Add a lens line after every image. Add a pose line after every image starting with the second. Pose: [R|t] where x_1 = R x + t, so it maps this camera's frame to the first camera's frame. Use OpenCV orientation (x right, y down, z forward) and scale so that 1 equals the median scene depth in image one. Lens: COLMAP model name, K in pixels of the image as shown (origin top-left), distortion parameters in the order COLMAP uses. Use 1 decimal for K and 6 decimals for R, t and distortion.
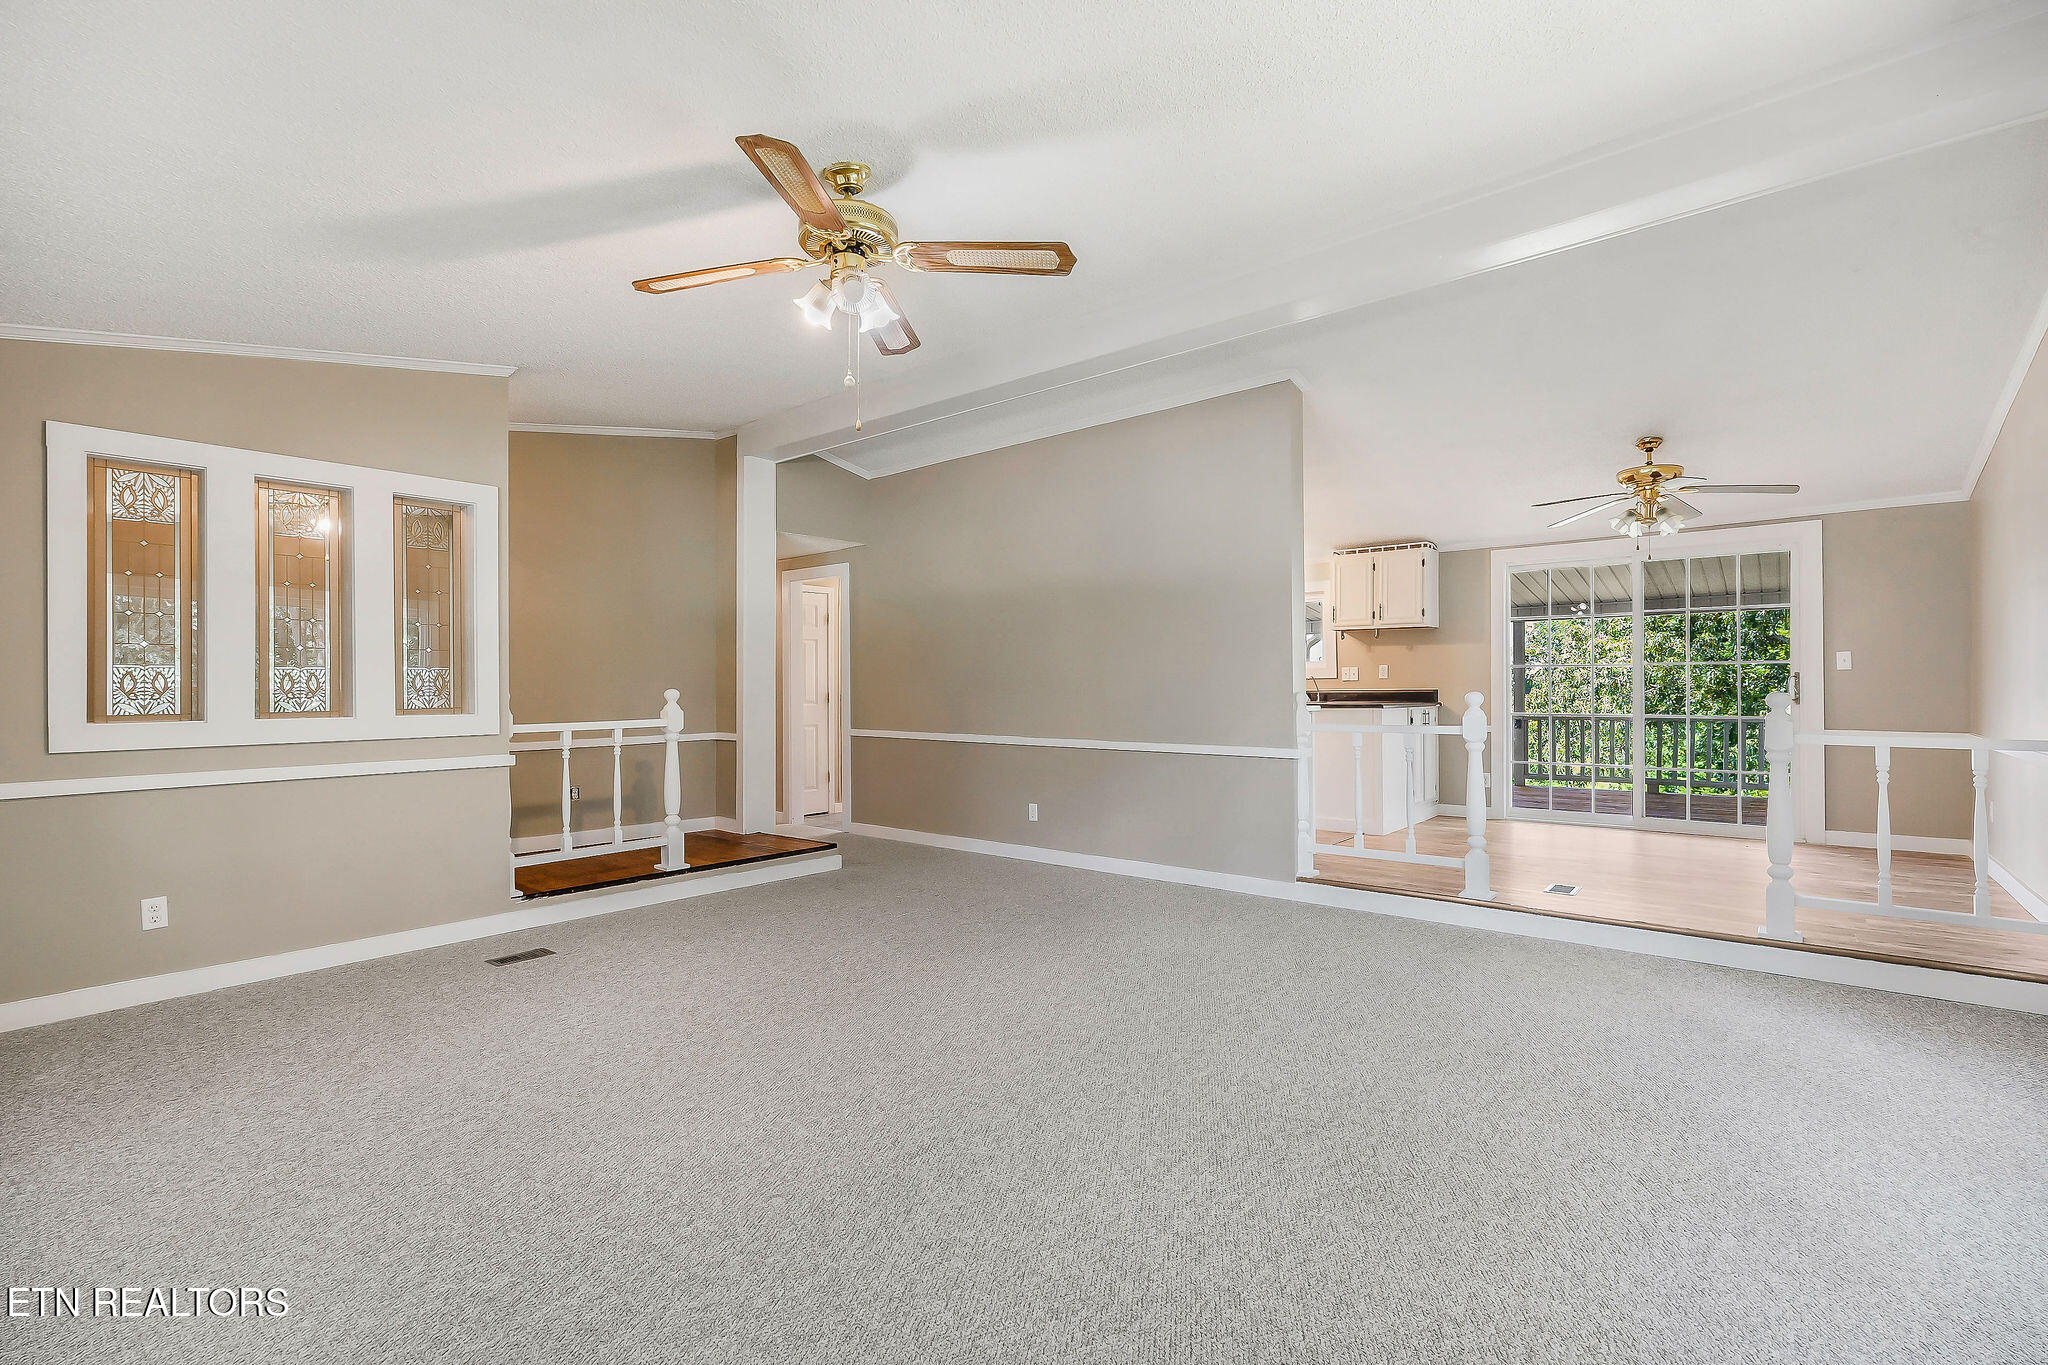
lens RADIAL K [[921.1, 0, 1028.1], [0, 921.1, 683.9], [0, 0, 1]] dist [-0.004554, -0.000091]
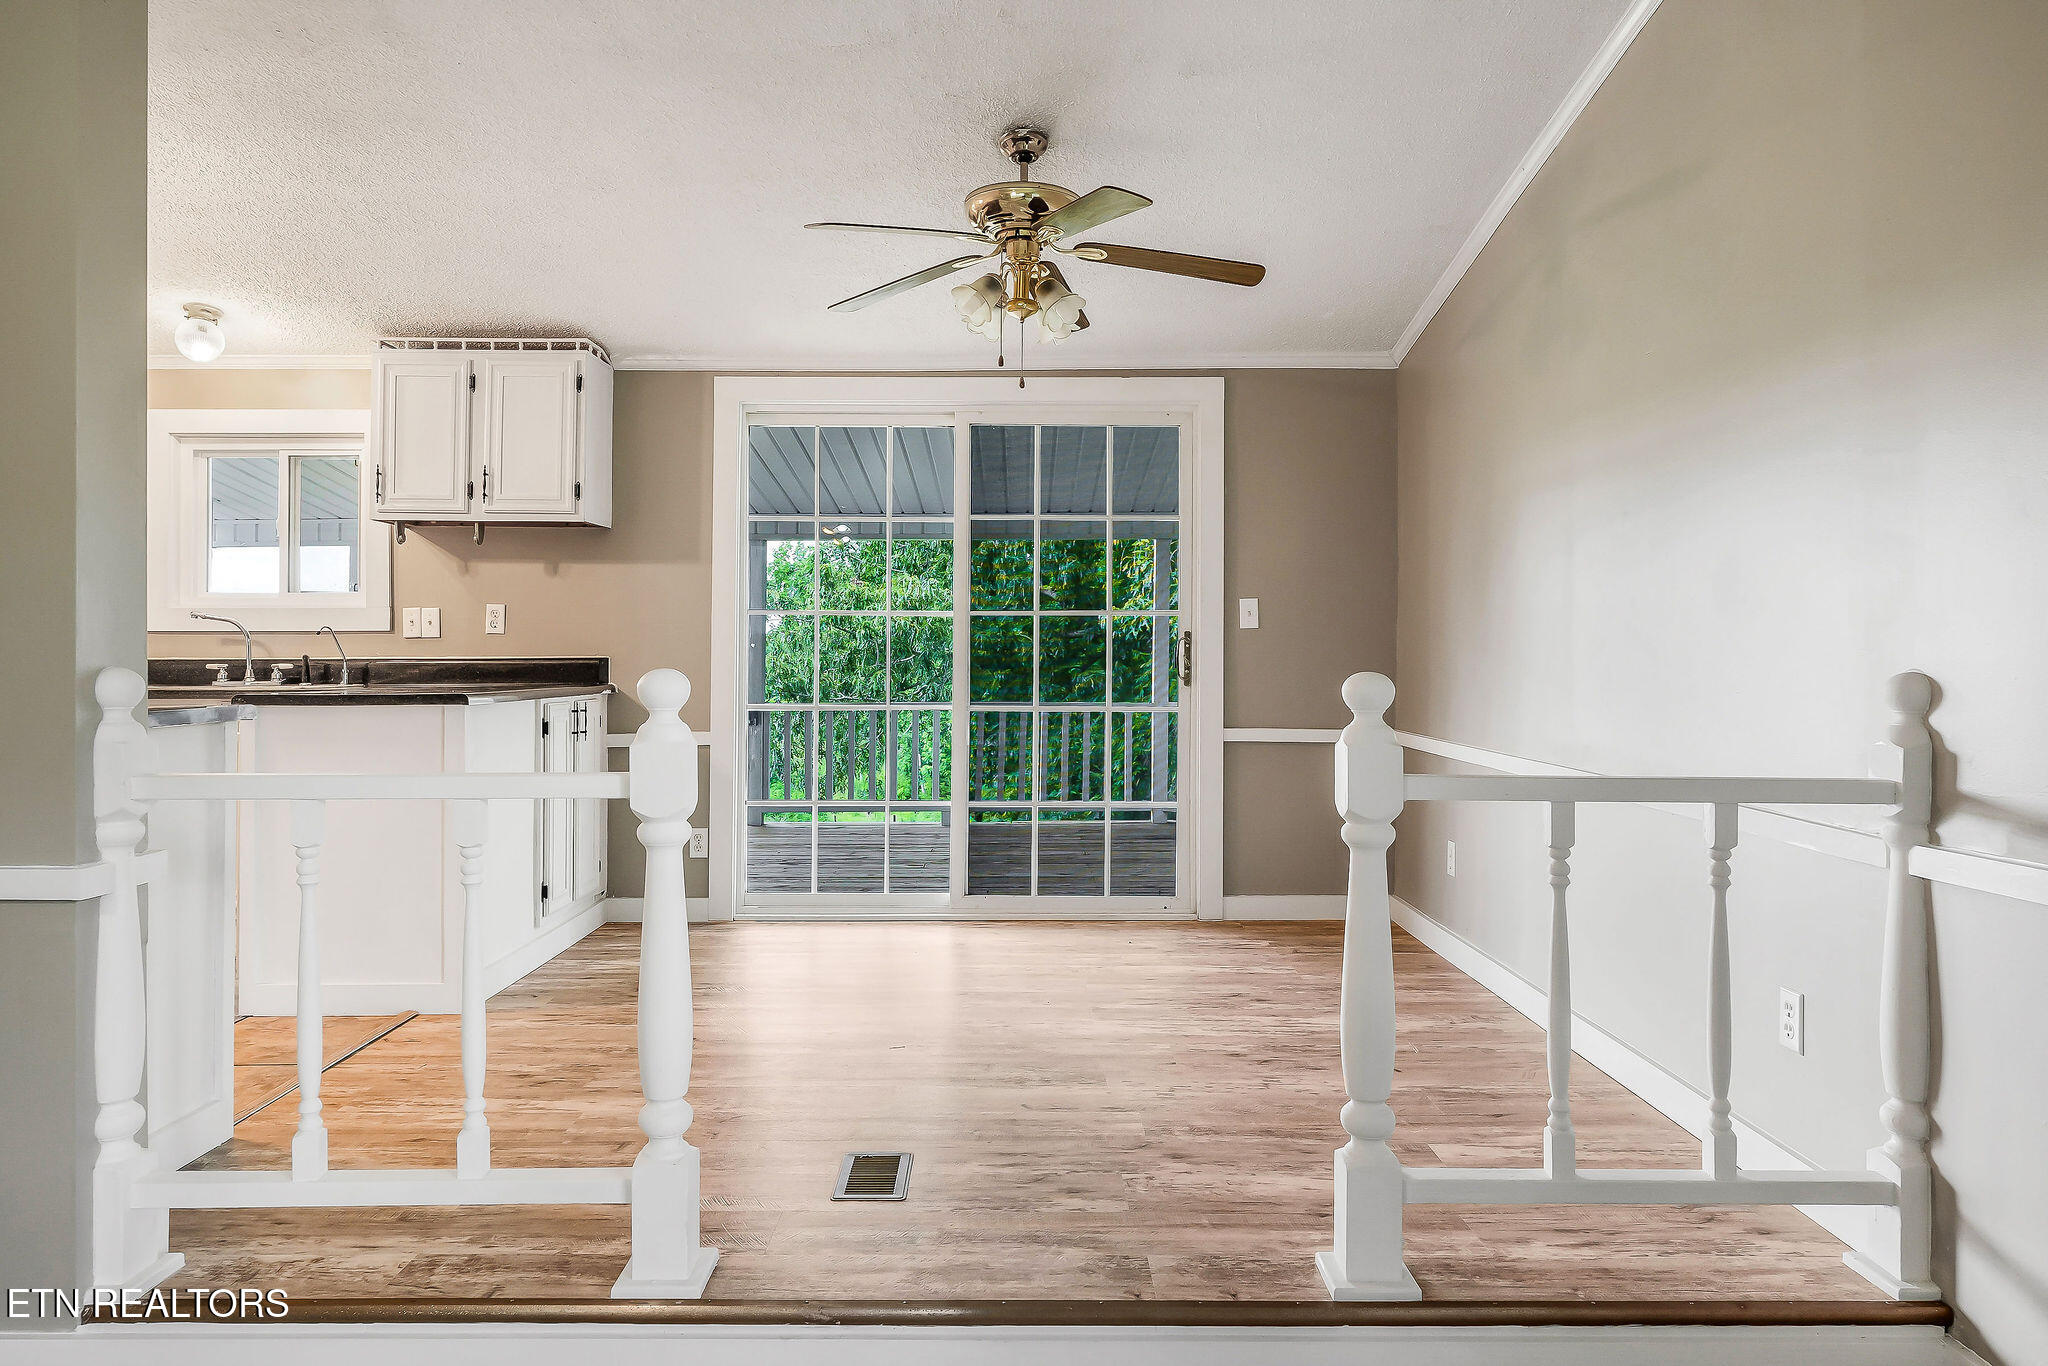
lens RADIAL K [[1326.6, 0, 1037.3], [0, 1326.6, 635.2], [0, 0, 1]] dist [-0.005086, -0.000337]
pose [[0.760968, 0.013494, 0.648649, 0.184530], [-0.009258, 0.999908, -0.009941, -0.000865], [-0.648723, 0.001560, 0.761023, 0.364680]]
